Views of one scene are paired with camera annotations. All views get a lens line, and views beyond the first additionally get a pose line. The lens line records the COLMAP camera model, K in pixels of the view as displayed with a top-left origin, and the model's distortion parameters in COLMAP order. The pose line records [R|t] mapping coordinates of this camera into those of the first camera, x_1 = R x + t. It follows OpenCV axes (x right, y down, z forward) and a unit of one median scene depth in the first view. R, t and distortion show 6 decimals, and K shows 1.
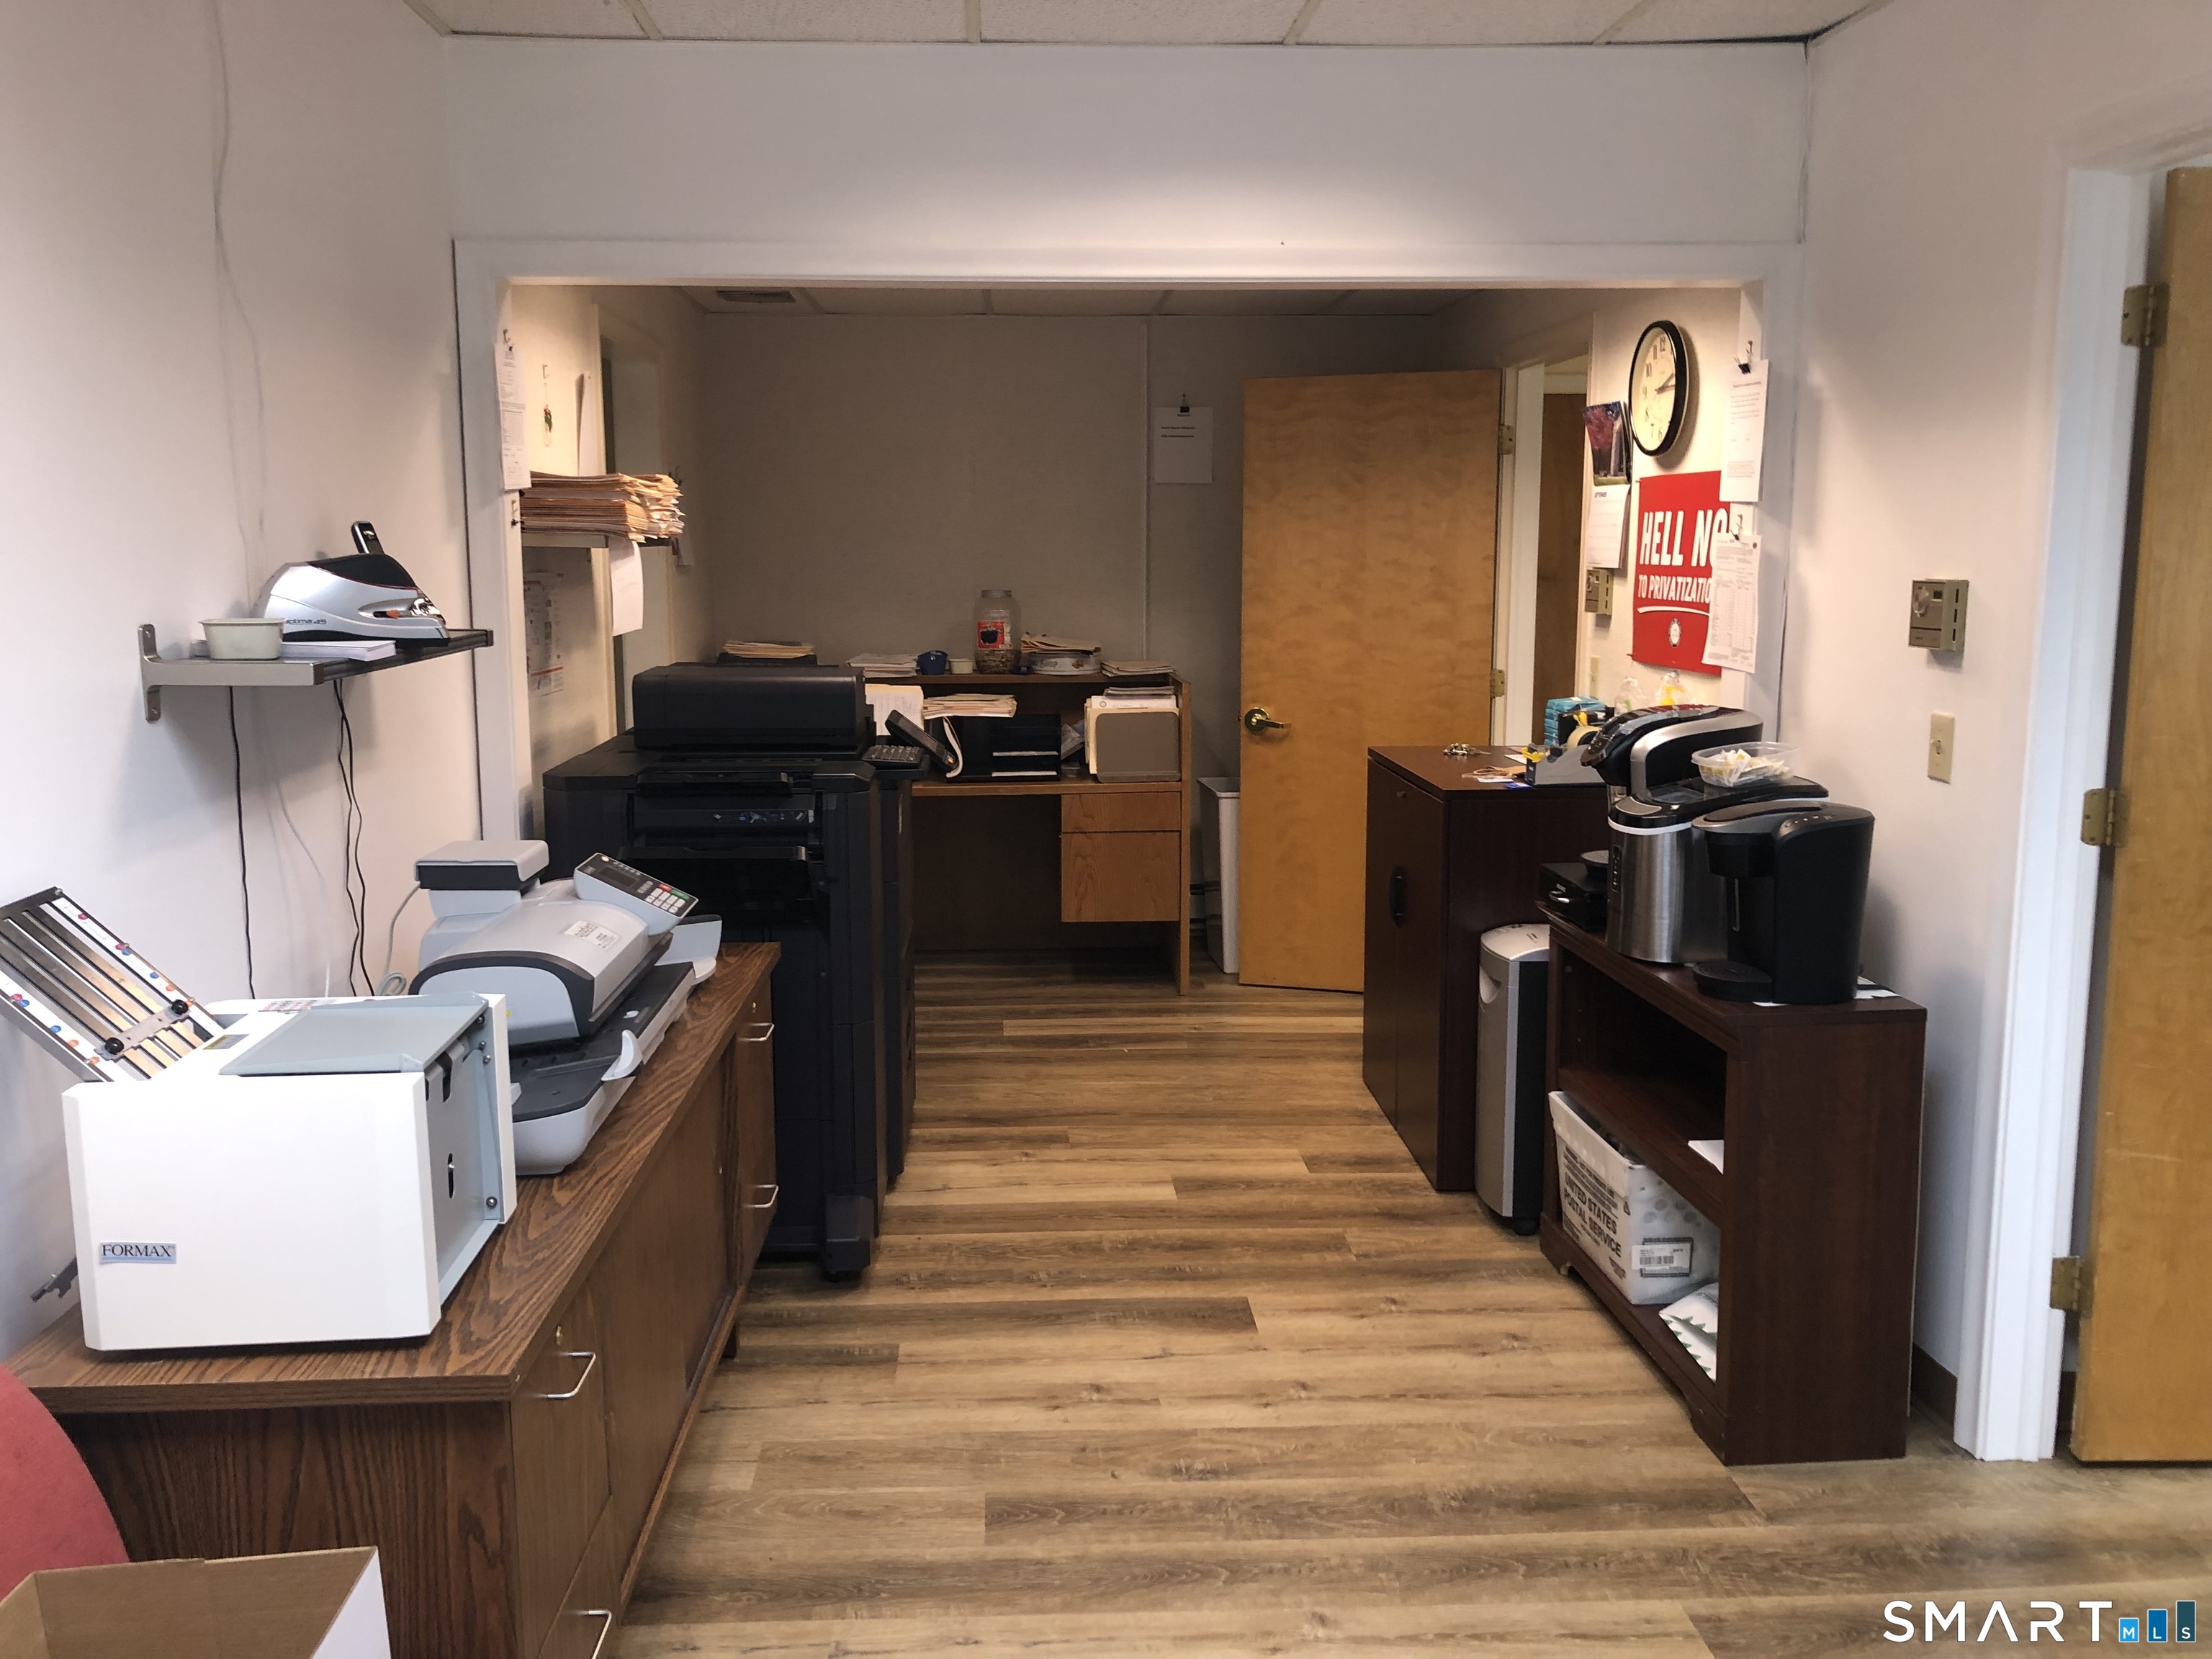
lens RADIAL K [[1817.2, 0, 1100.5], [0, 1817.2, 821.1], [0, 0, 1]] dist [0.017012, 0.001253]
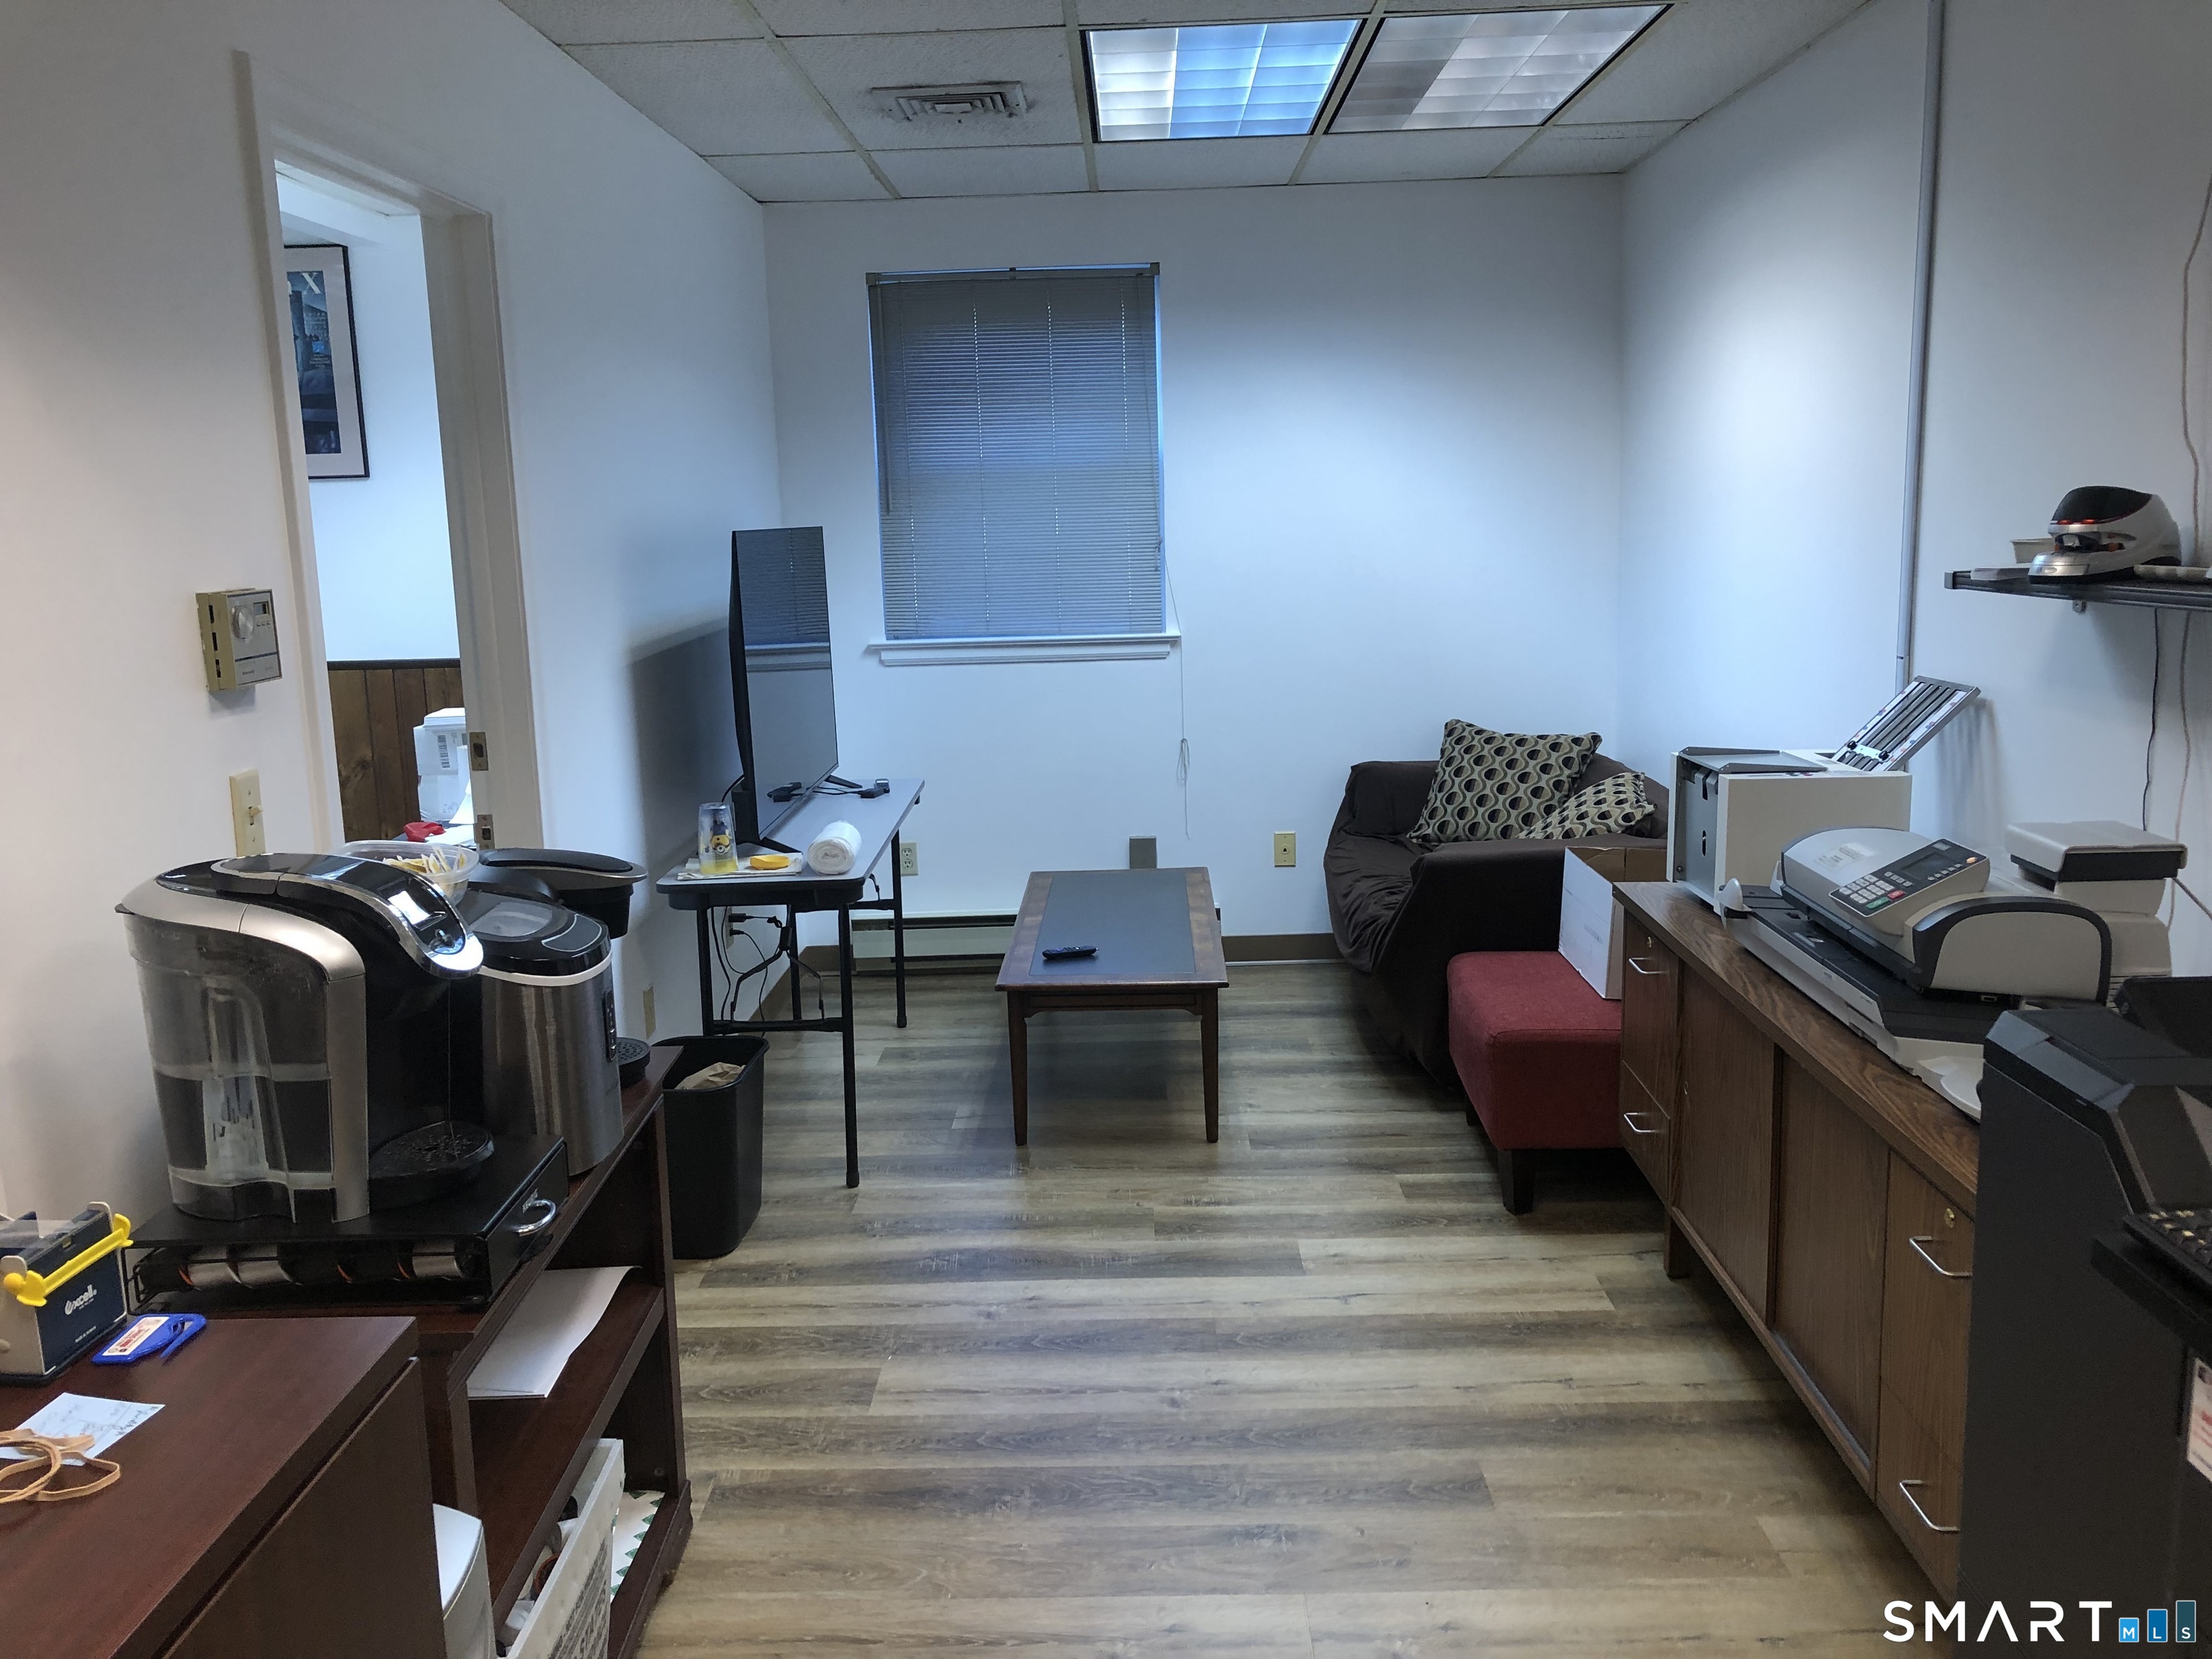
lens RADIAL K [[1817.2, 0, 1108.5], [0, 1817.2, 836.7], [0, 0, 1]] dist [0.017012, 0.001253]
pose [[-0.997012, 0.017487, 0.075238, 0.060718], [0.041170, 0.944459, 0.326041, -0.279597], [-0.065358, 0.328165, -0.942357, 1.819252]]
